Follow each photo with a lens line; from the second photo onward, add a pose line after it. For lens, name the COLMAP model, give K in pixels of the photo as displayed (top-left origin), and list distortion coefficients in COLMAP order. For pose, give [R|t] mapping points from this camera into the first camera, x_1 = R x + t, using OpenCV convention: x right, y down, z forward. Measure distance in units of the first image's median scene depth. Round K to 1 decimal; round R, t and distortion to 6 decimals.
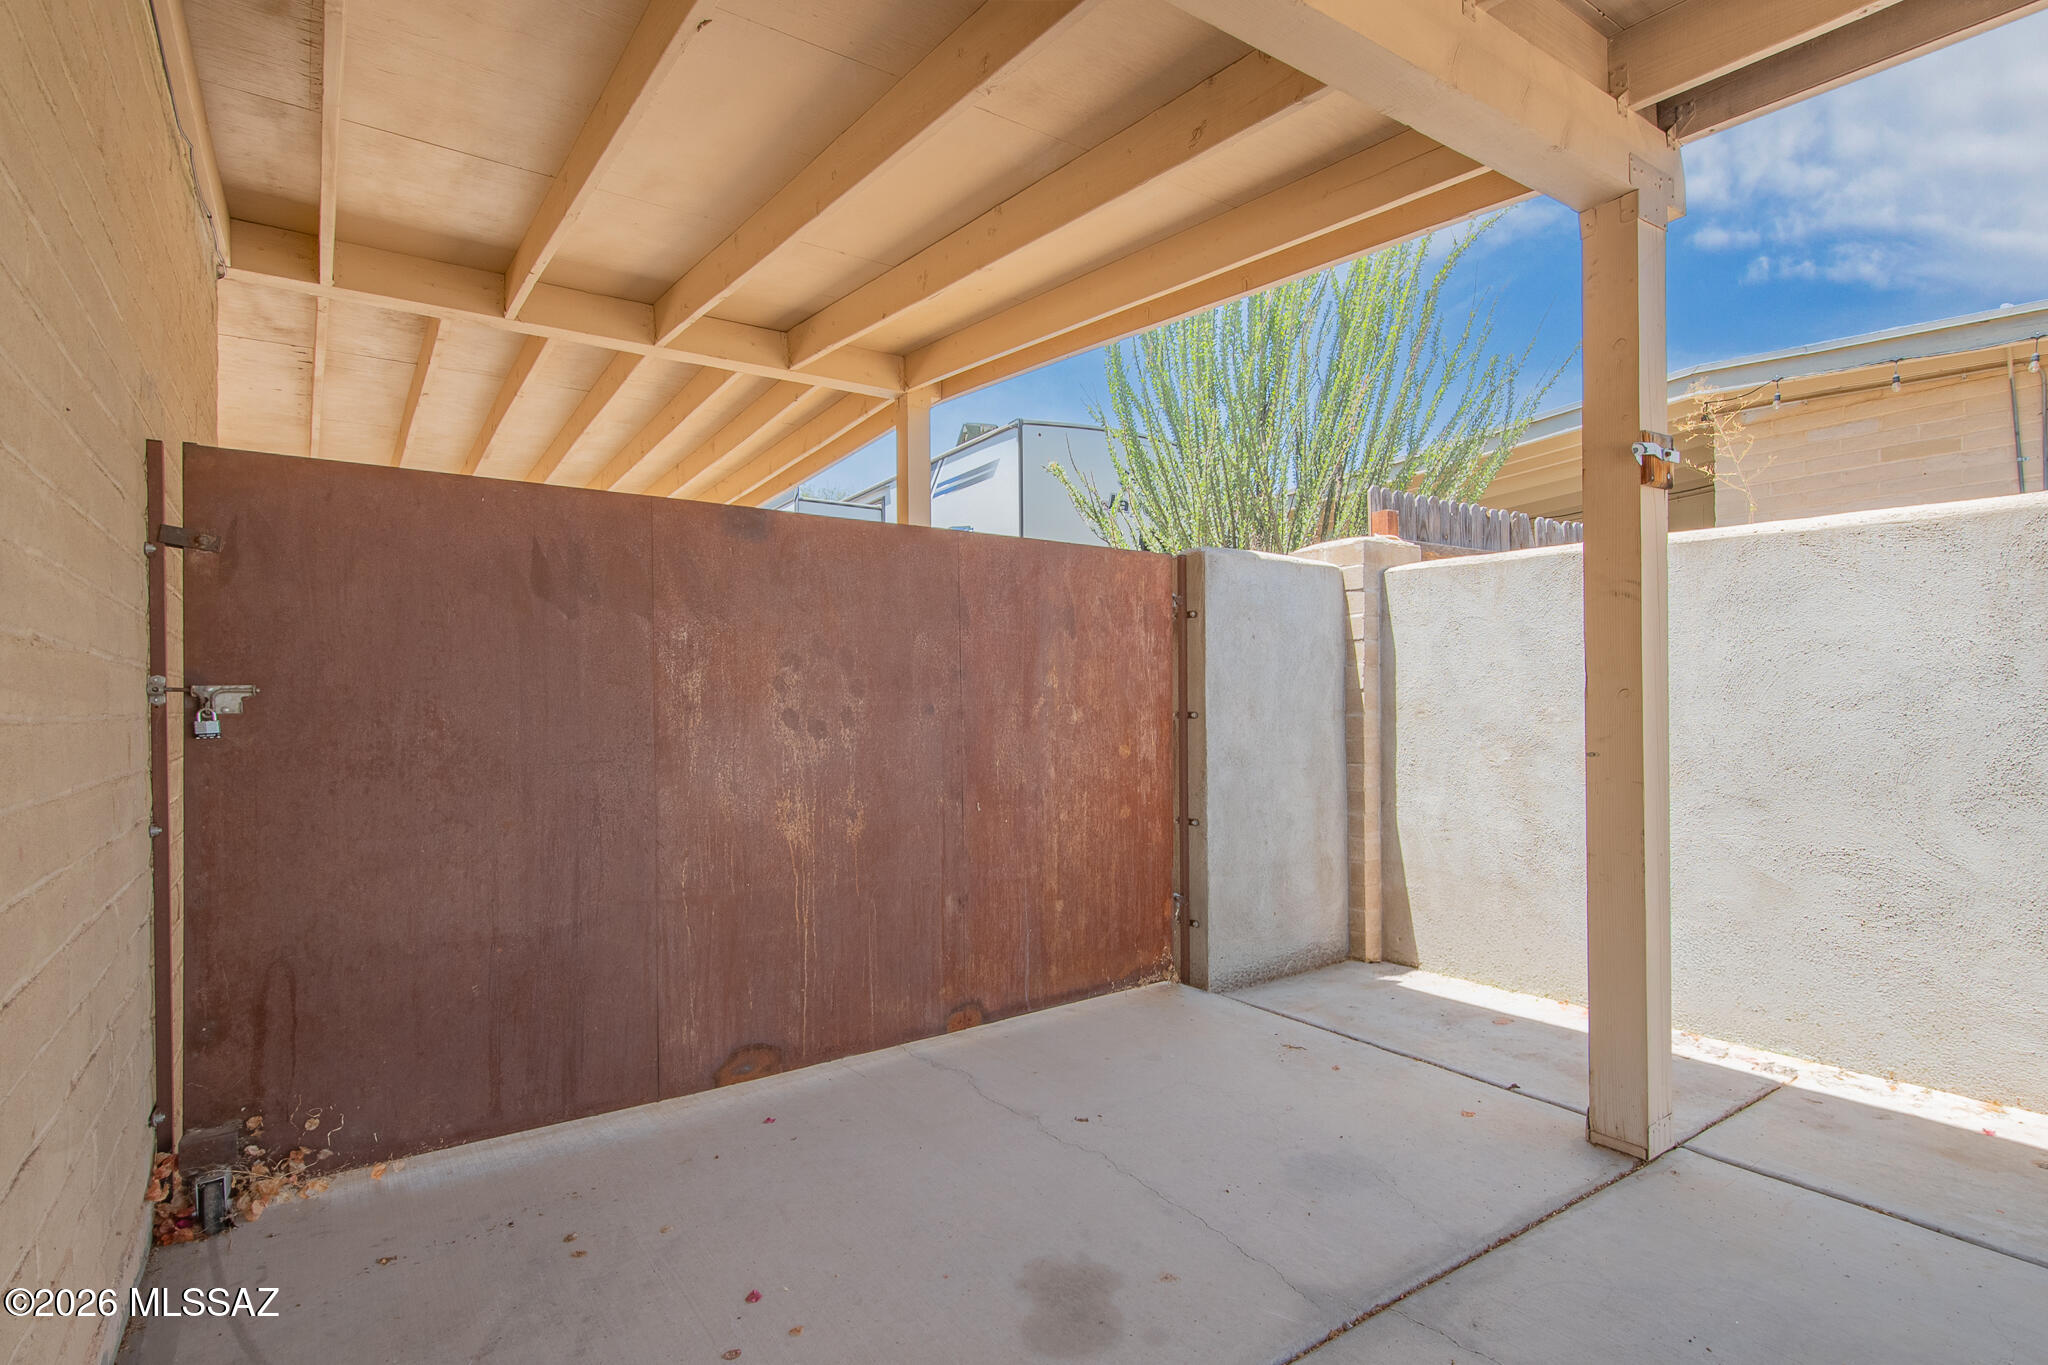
lens RADIAL K [[1031.0, 0, 1051.5], [0, 1031.0, 692.5], [0, 0, 1]] dist [-0.001216, -0.000516]
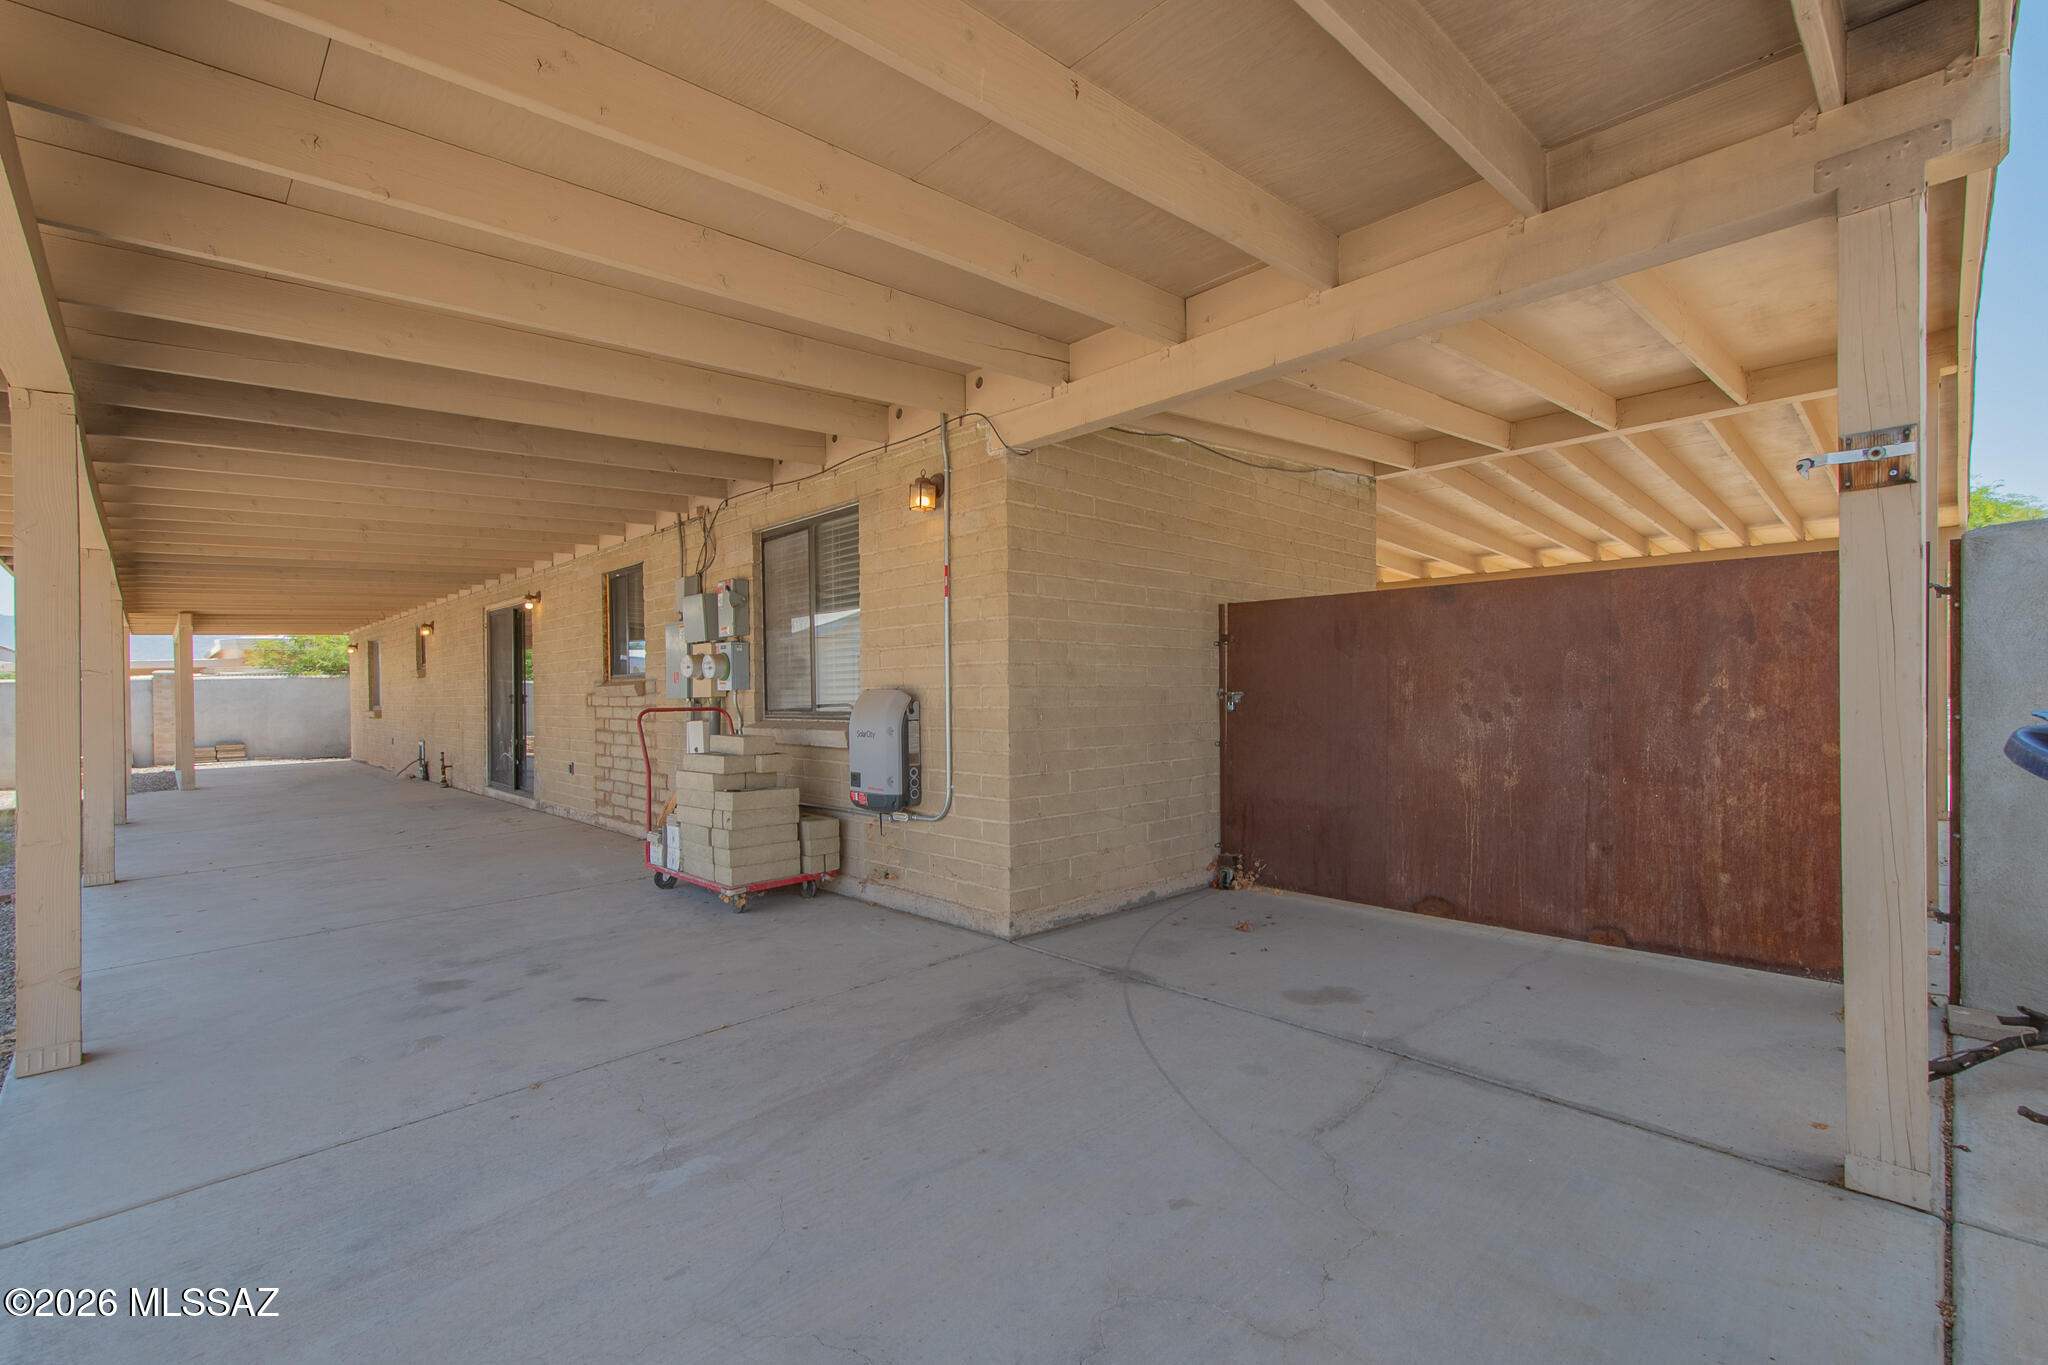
lens RADIAL K [[912.9, 0, 1046.9], [0, 912.9, 693.8], [0, 0, 1]] dist [-0.001658, -0.001101]
pose [[0.141485, 0.000906, -0.989940, 1.028608], [0.007664, 0.999969, 0.002011, -0.007272], [0.989911, -0.007872, 0.141473, 0.124121]]
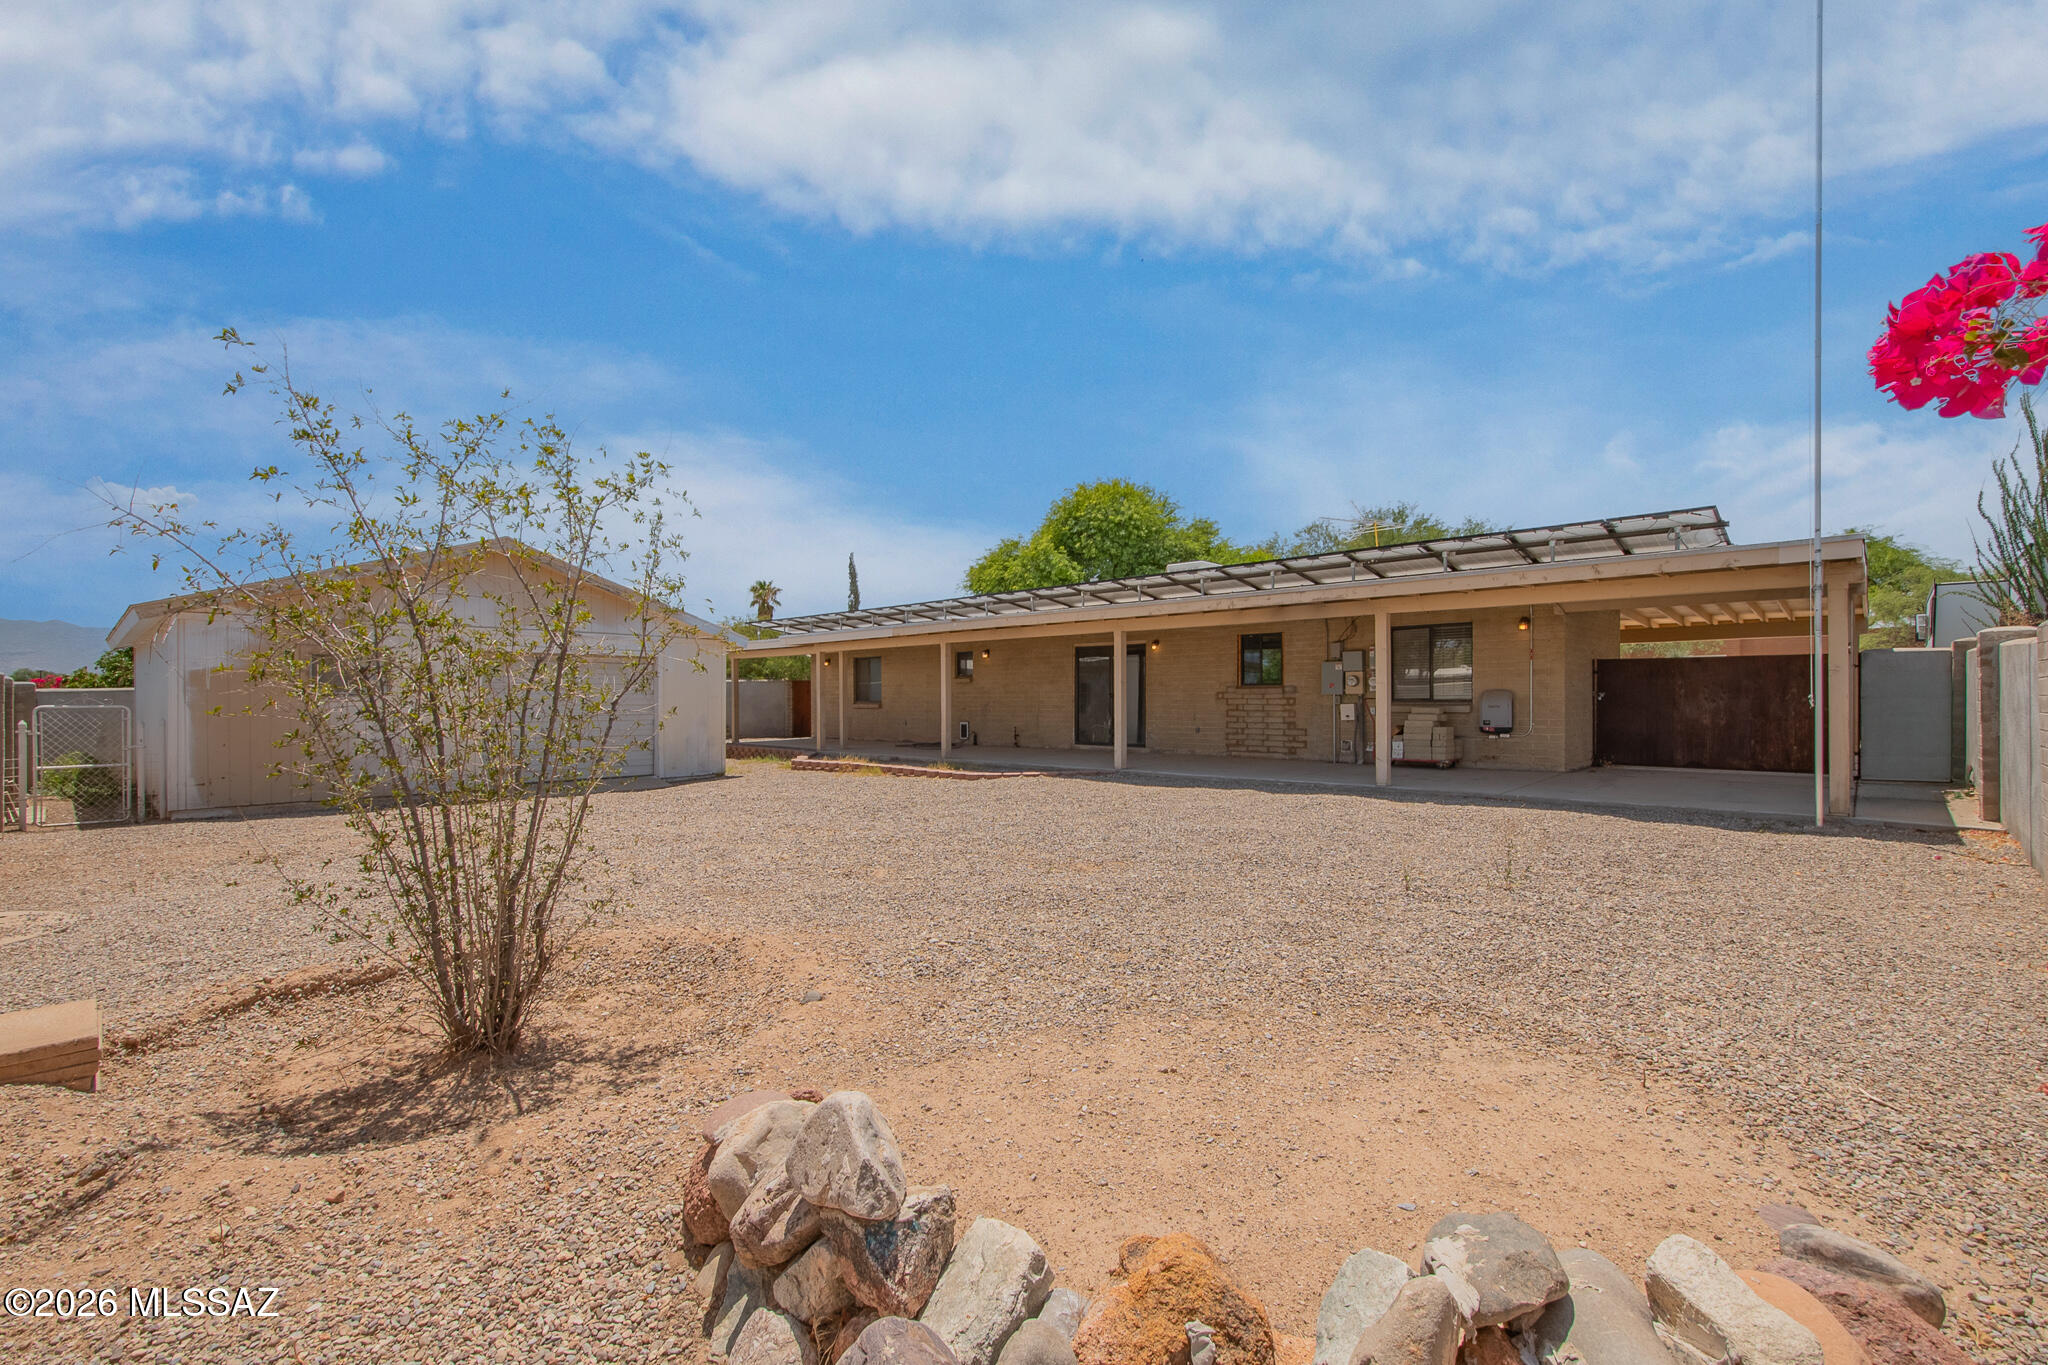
lens RADIAL K [[912.9, 0, 1046.9], [0, 912.9, 693.8], [0, 0, 1]] dist [-0.001658, -0.001101]
pose [[0.164914, -0.002522, -0.986305, 3.330405], [0.002405, 0.999995, -0.002155, 0.003531], [0.986305, -0.002016, 0.164919, -2.670974]]
